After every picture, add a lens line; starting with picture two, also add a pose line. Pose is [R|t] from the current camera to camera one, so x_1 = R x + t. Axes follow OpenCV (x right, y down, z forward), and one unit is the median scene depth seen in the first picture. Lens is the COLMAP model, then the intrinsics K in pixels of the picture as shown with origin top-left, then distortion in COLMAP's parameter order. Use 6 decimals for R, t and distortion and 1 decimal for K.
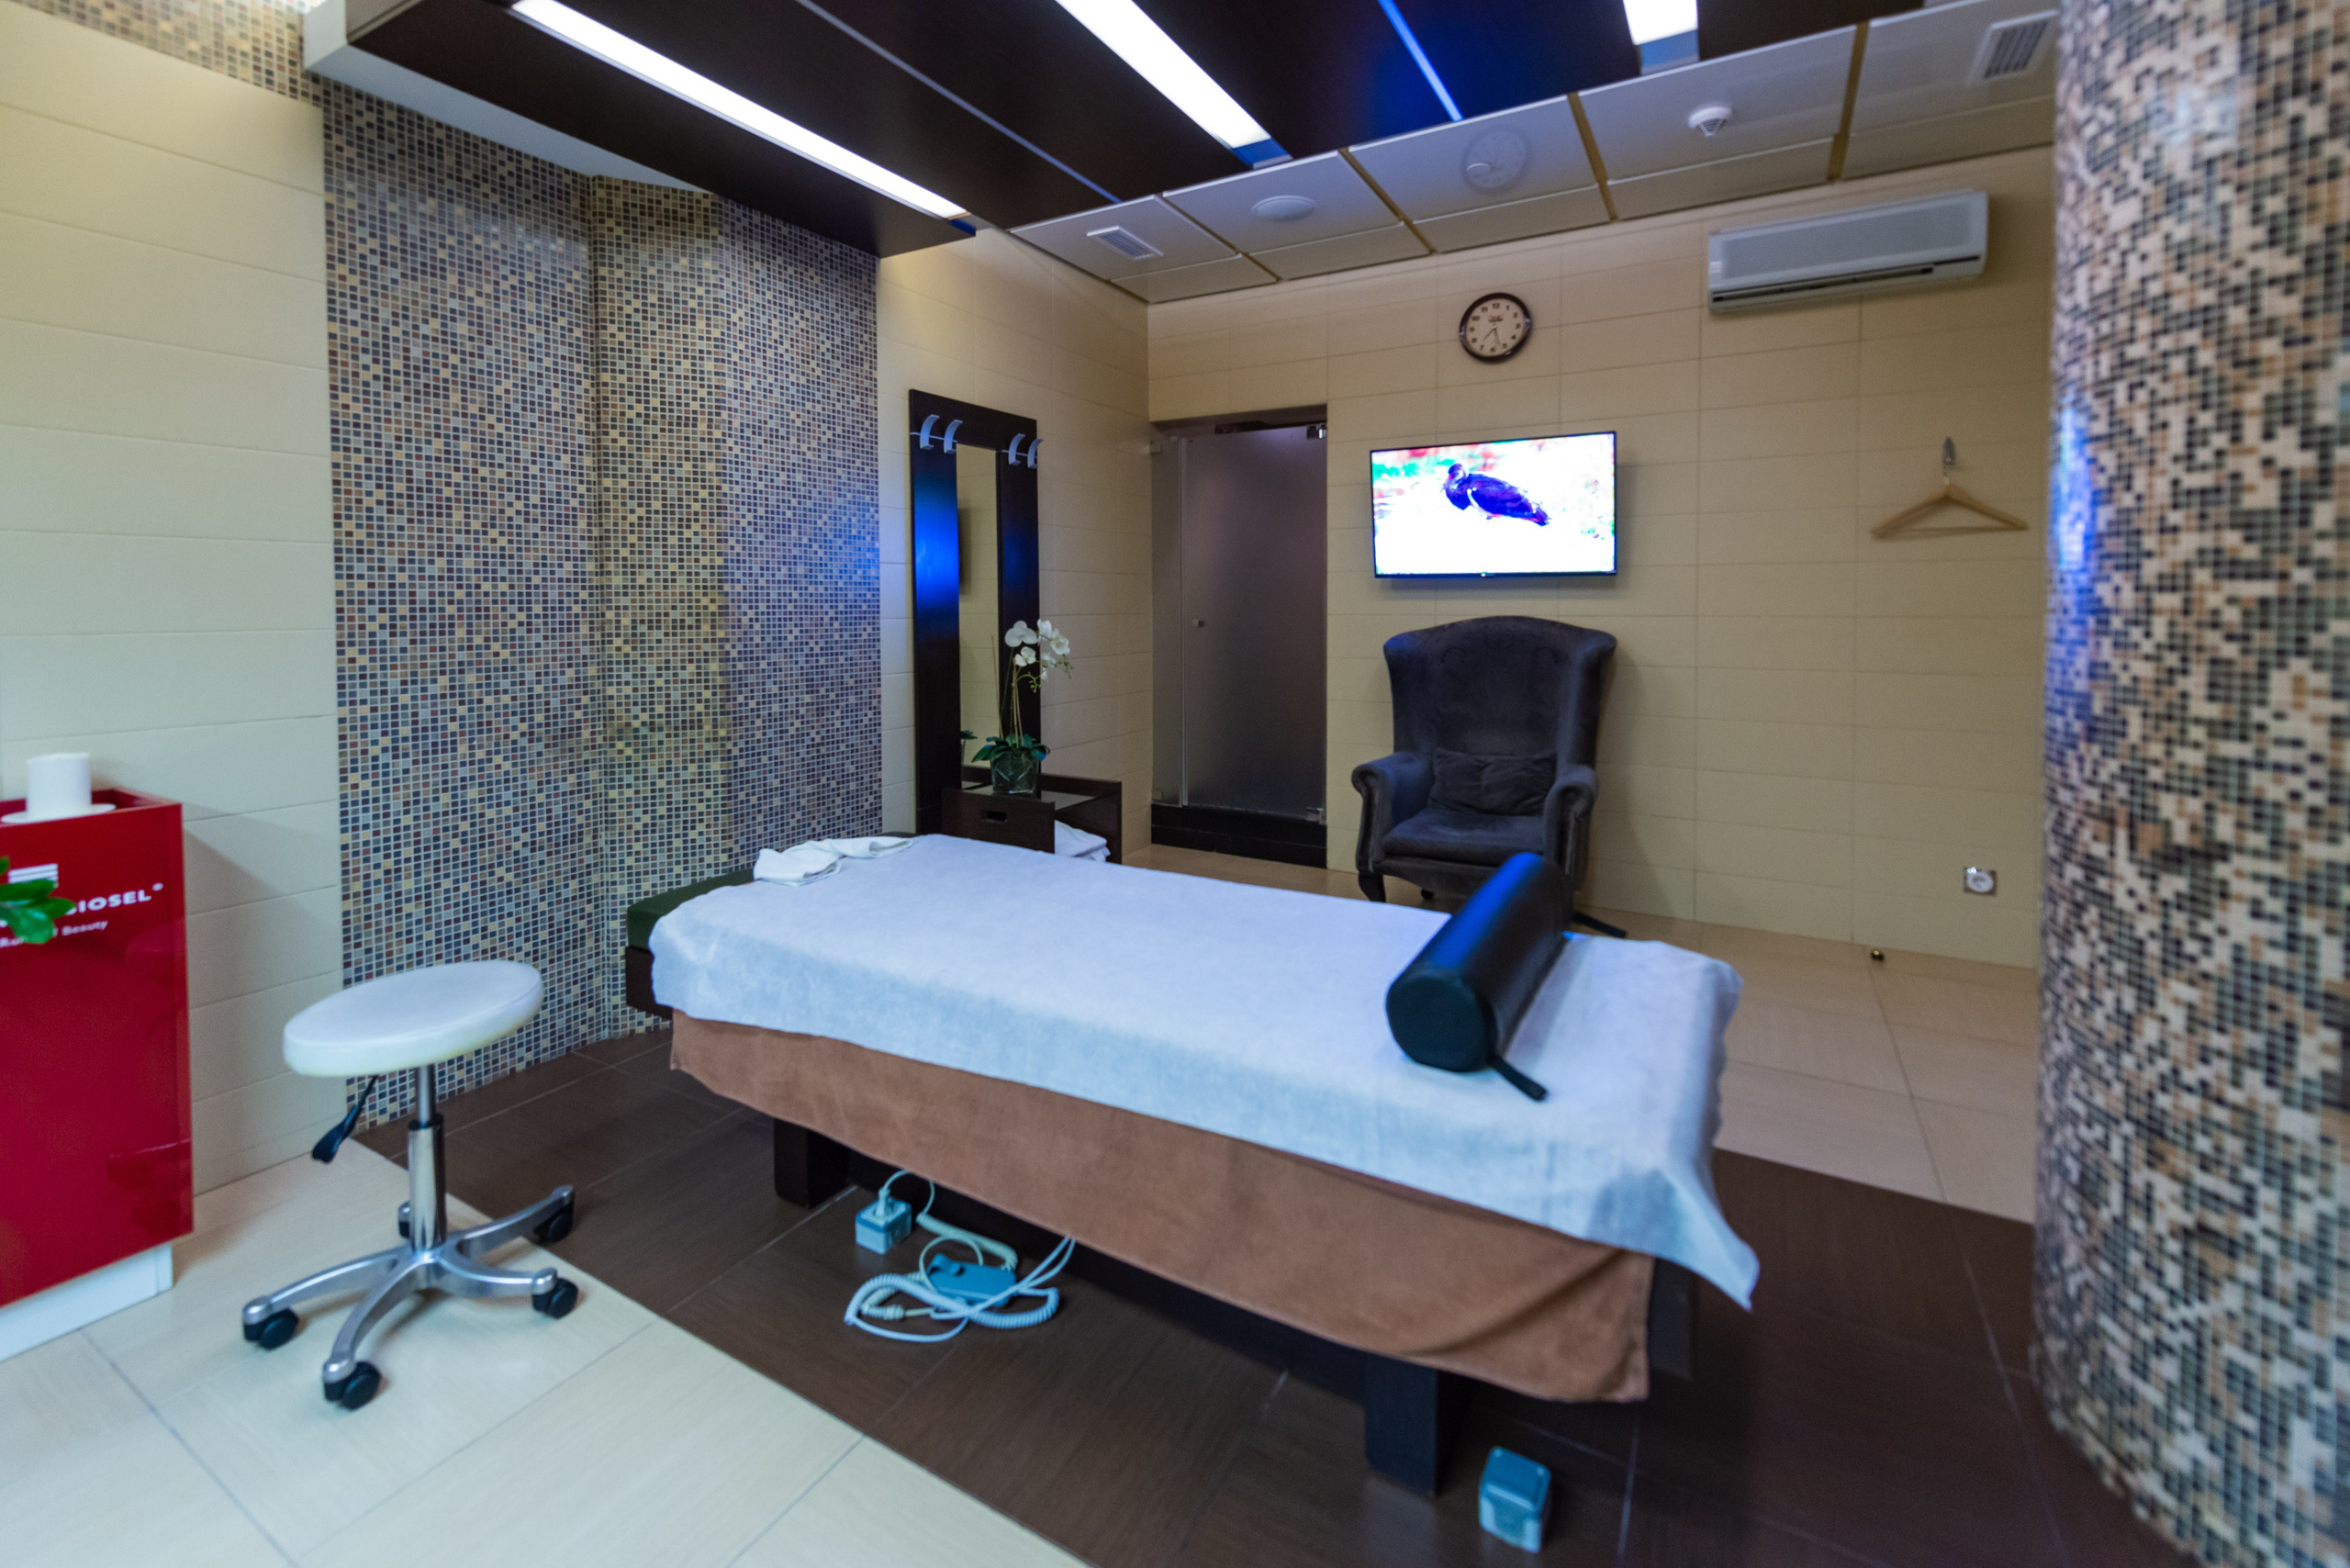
lens RADIAL K [[981.4, 0, 1223.5], [0, 981.4, 623.6], [0, 0, 1]] dist [0.007223, -0.002040]
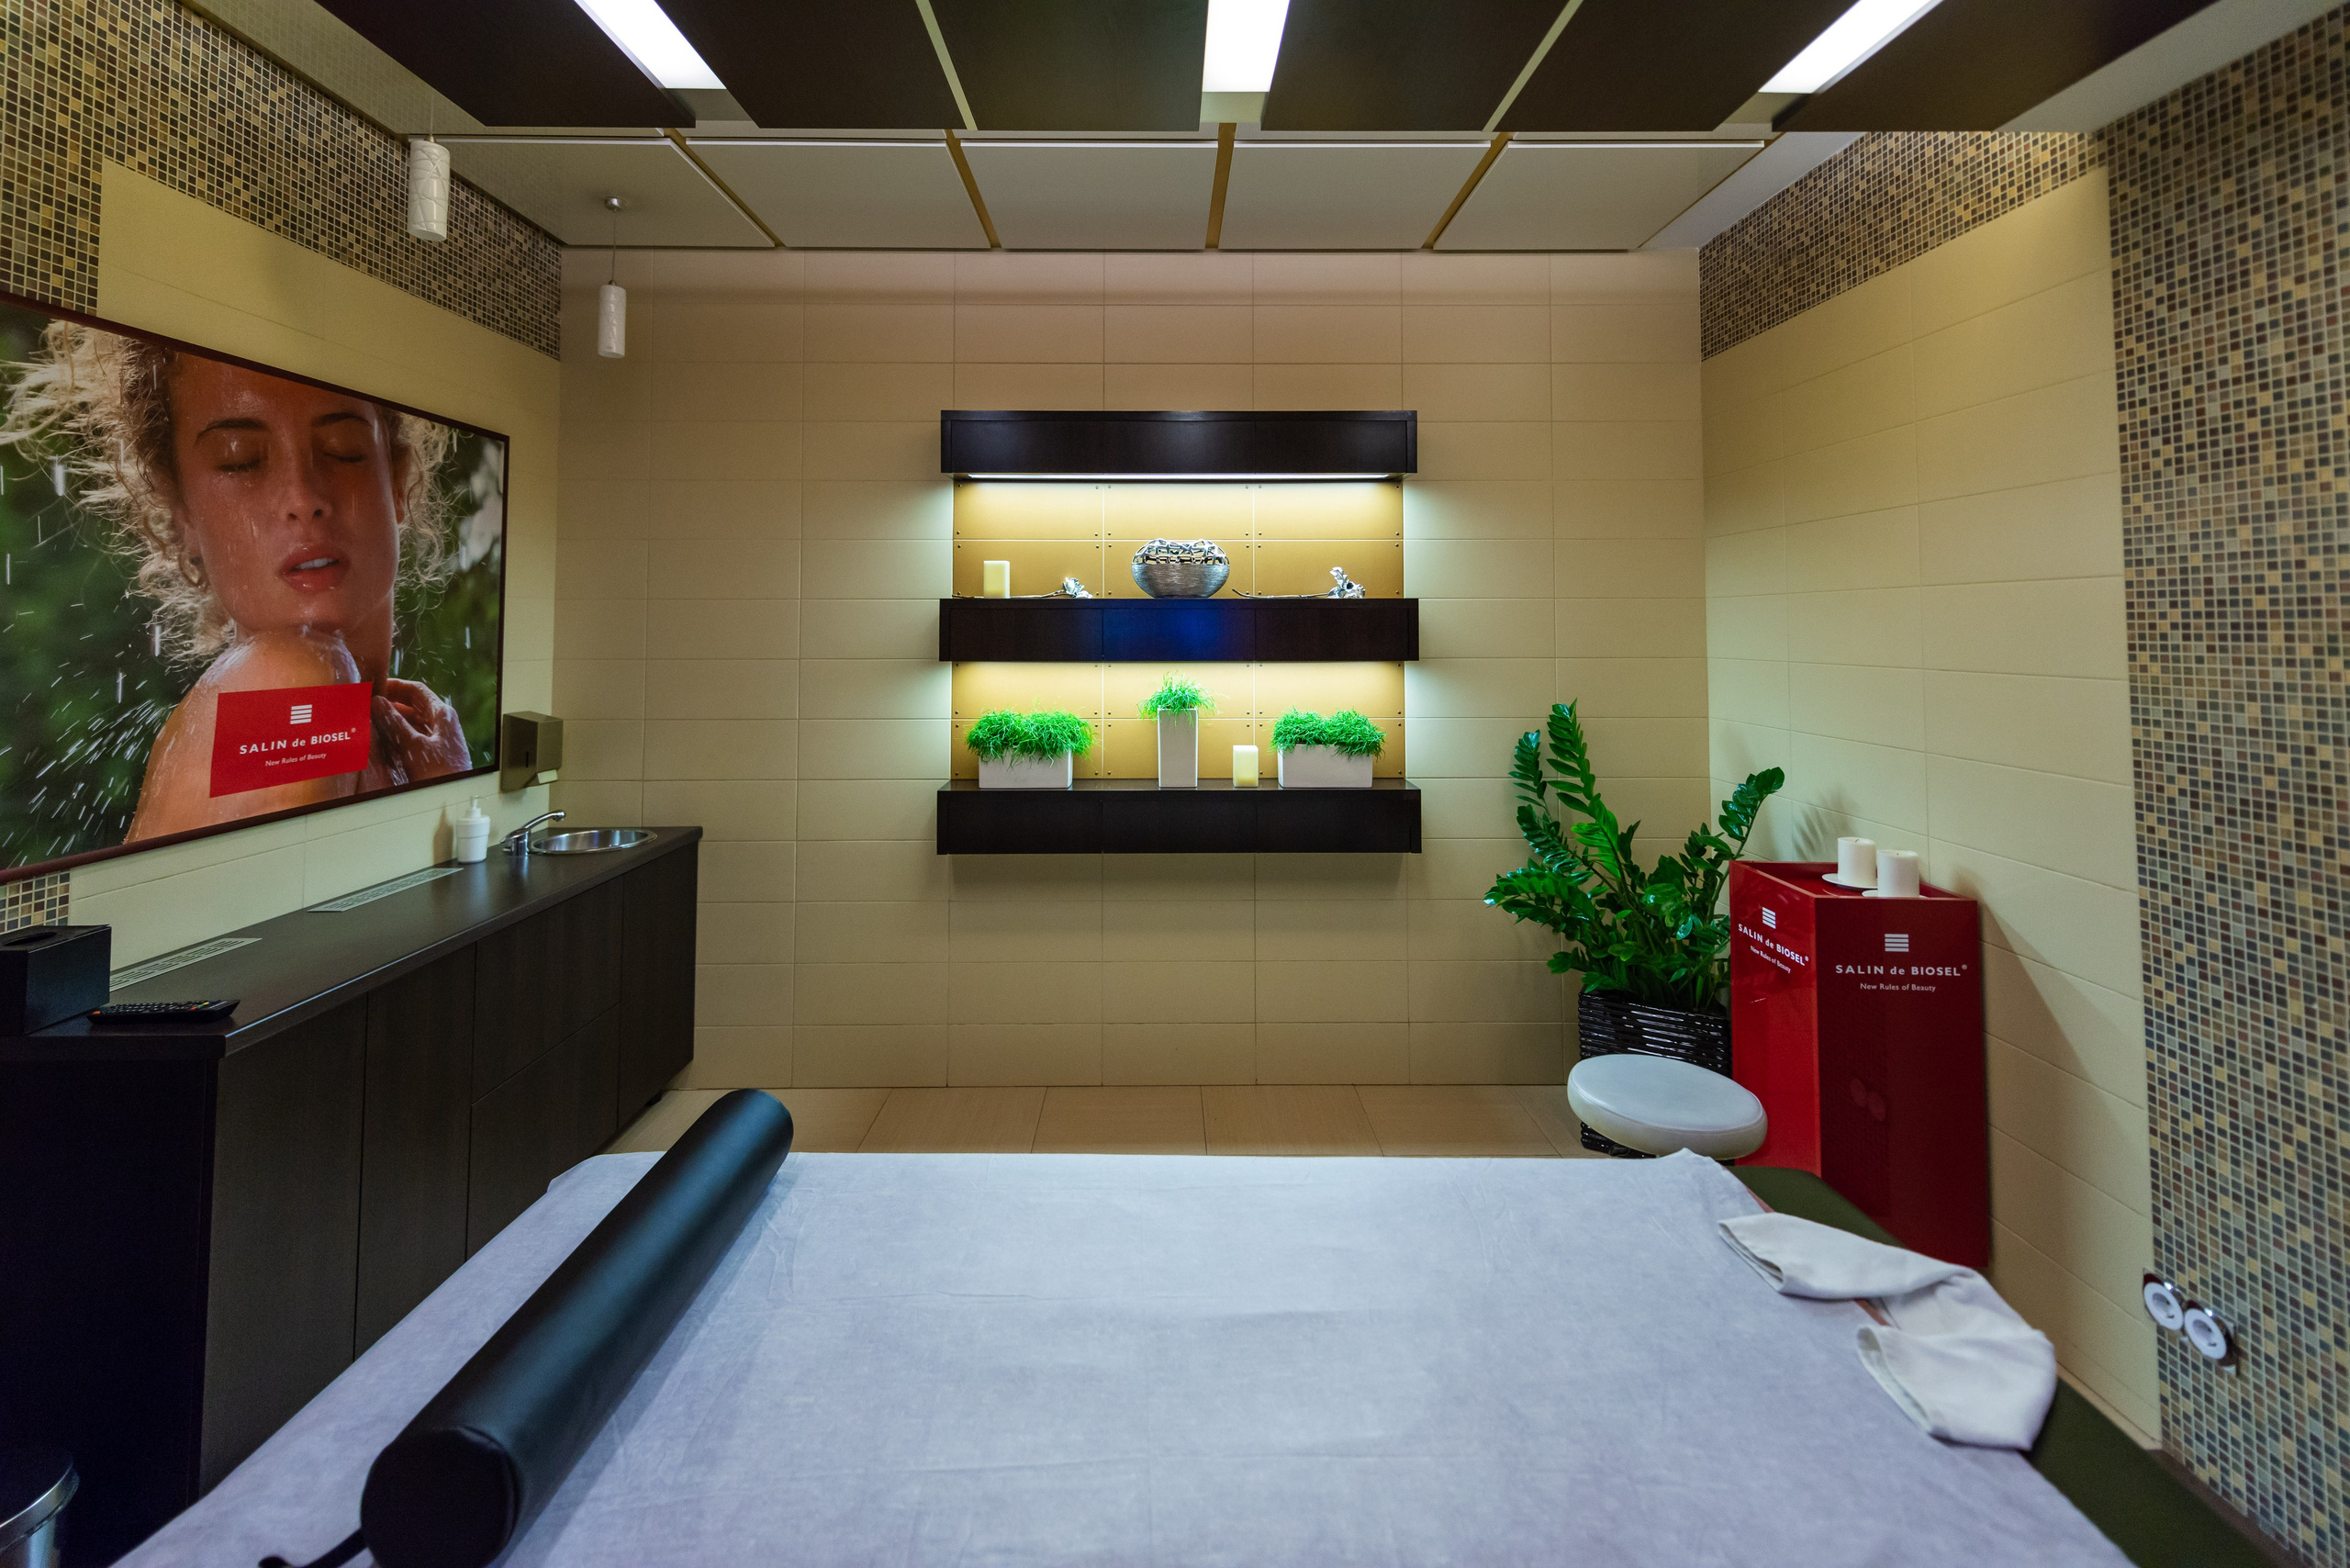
lens RADIAL K [[981.4, 0, 1154.5], [0, 981.4, 587.5], [0, 0, 1]] dist [0.007223, -0.002040]
pose [[-0.881523, -0.016232, -0.471861, 0.175801], [-0.006046, 0.999715, -0.023094, -0.123042], [0.472102, -0.017505, -0.881370, 1.222486]]
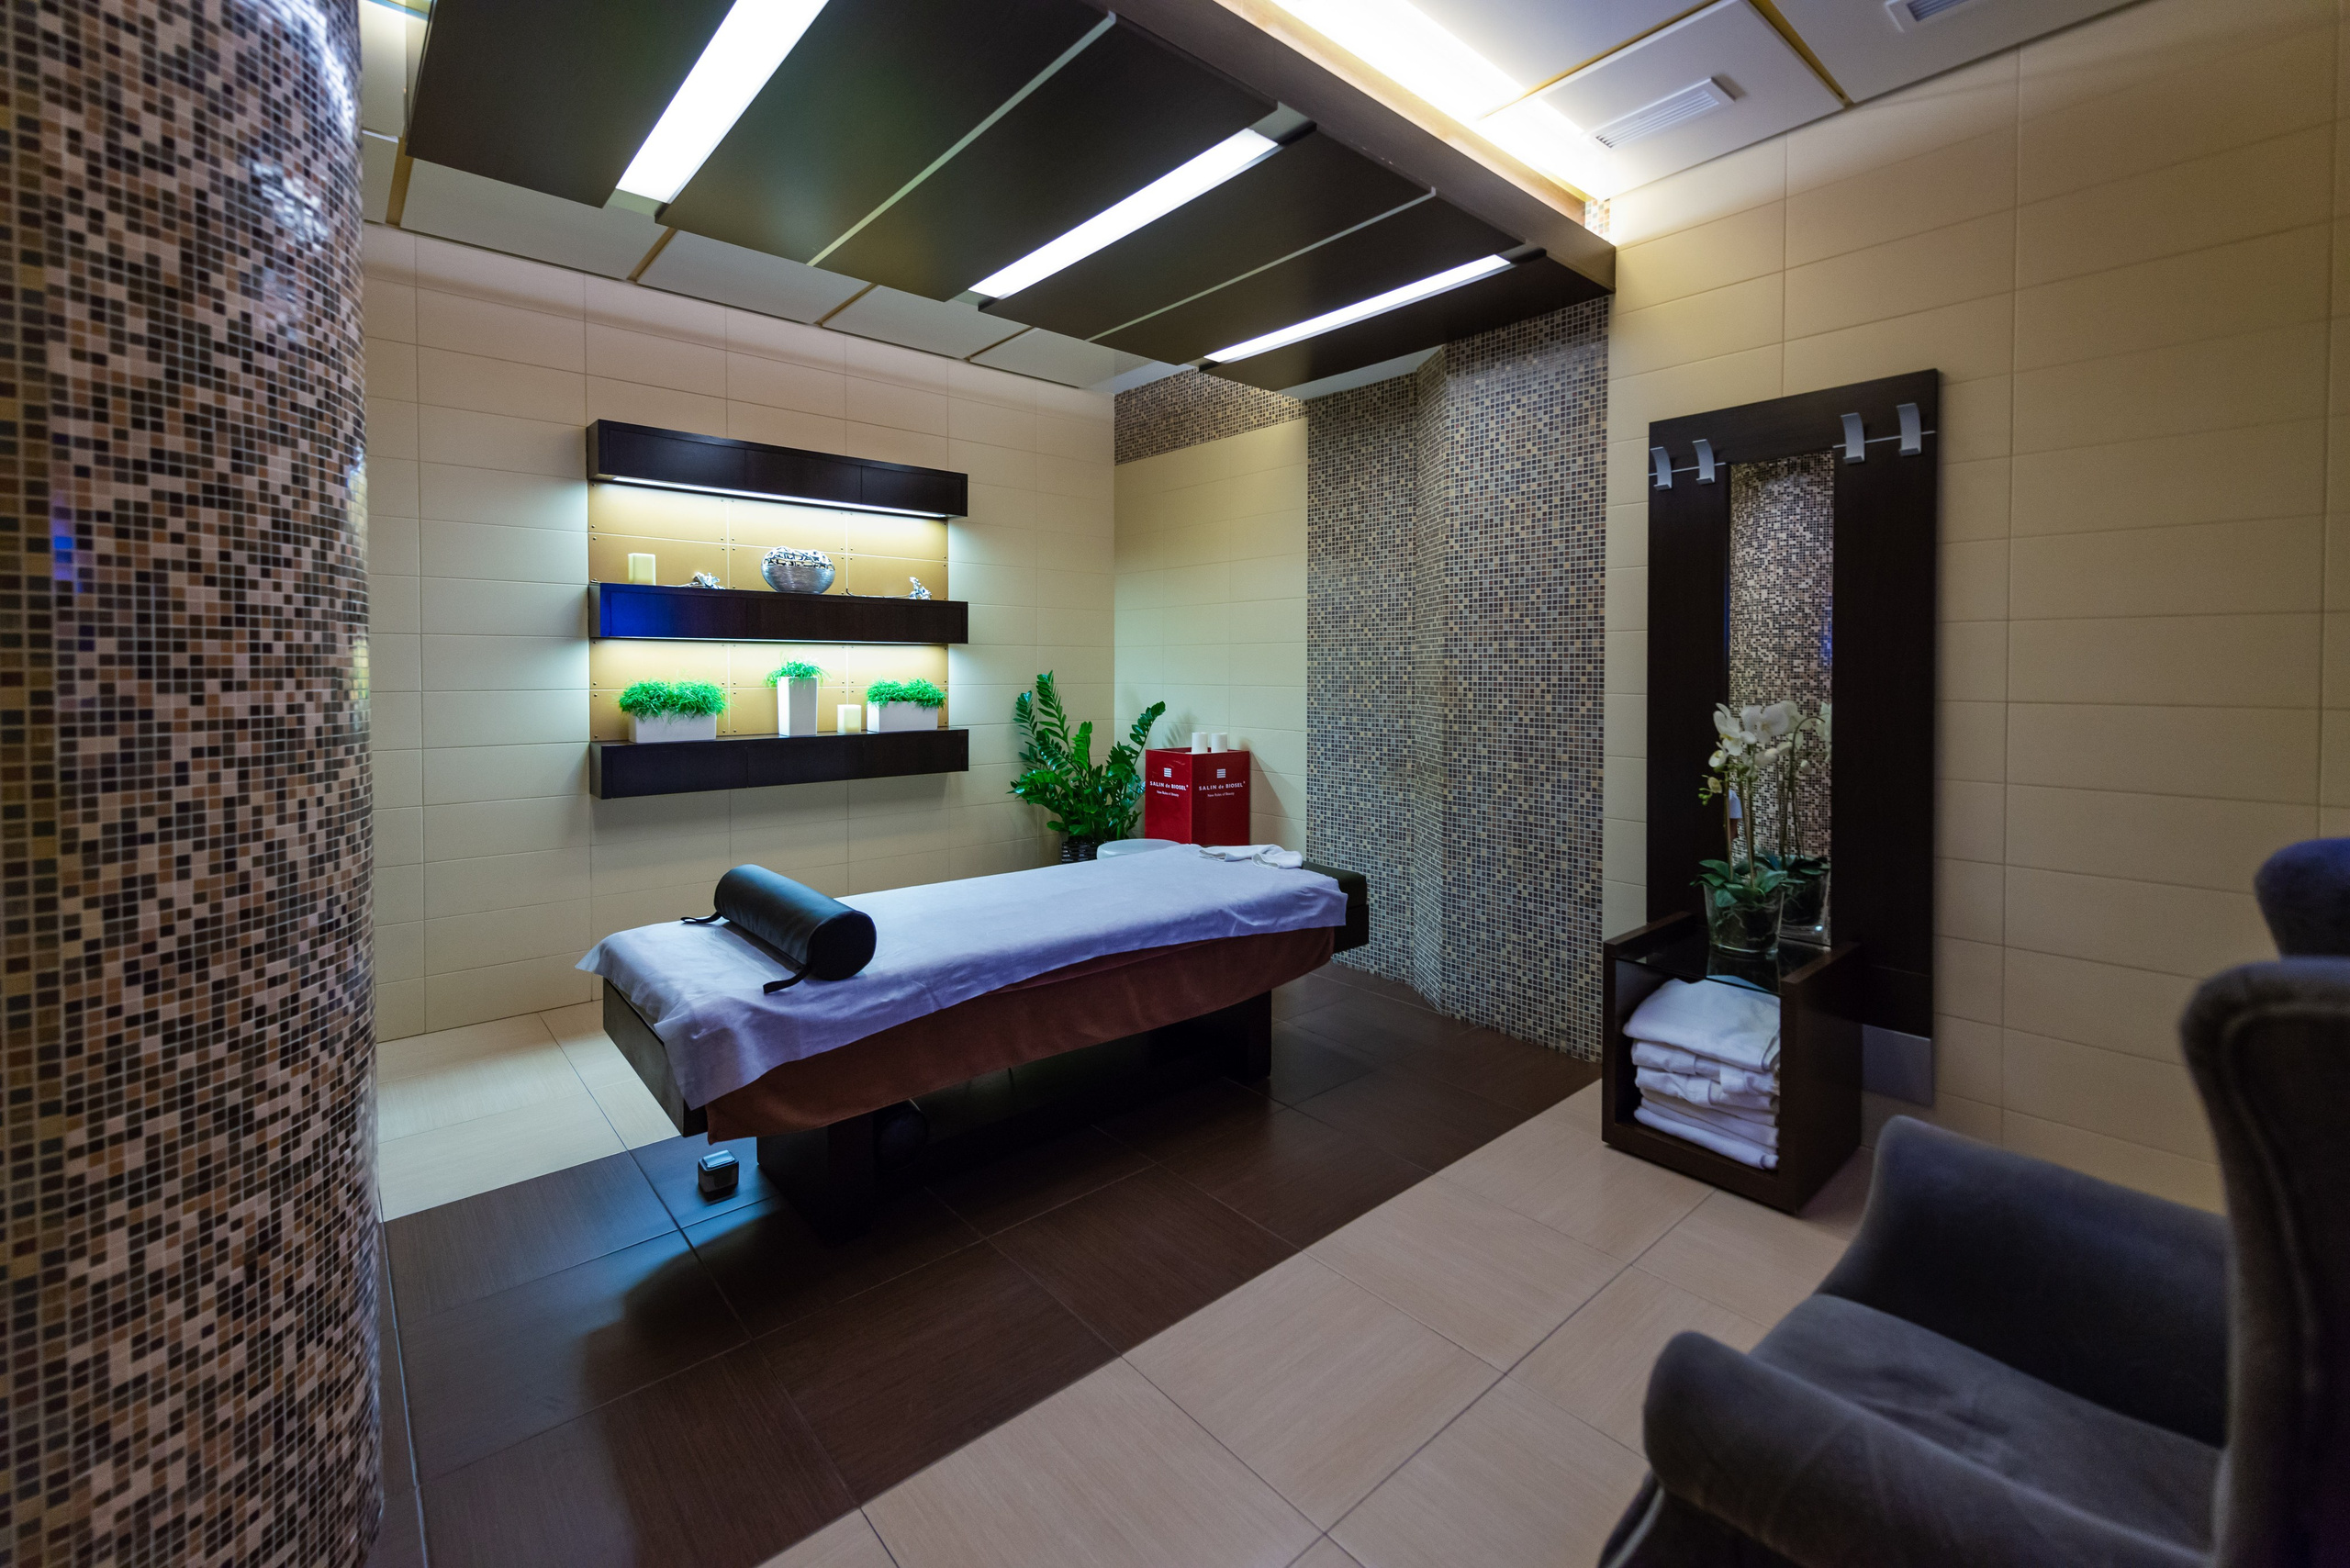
lens RADIAL K [[981.4, 0, 1181.4], [0, 981.4, 680.6], [0, 0, 1]] dist [0.007223, -0.002040]
pose [[-0.355236, 0.014893, -0.934658, 0.881224], [-0.018833, 0.999556, 0.023085, -0.041899], [0.934587, 0.025803, -0.354797, 1.322536]]
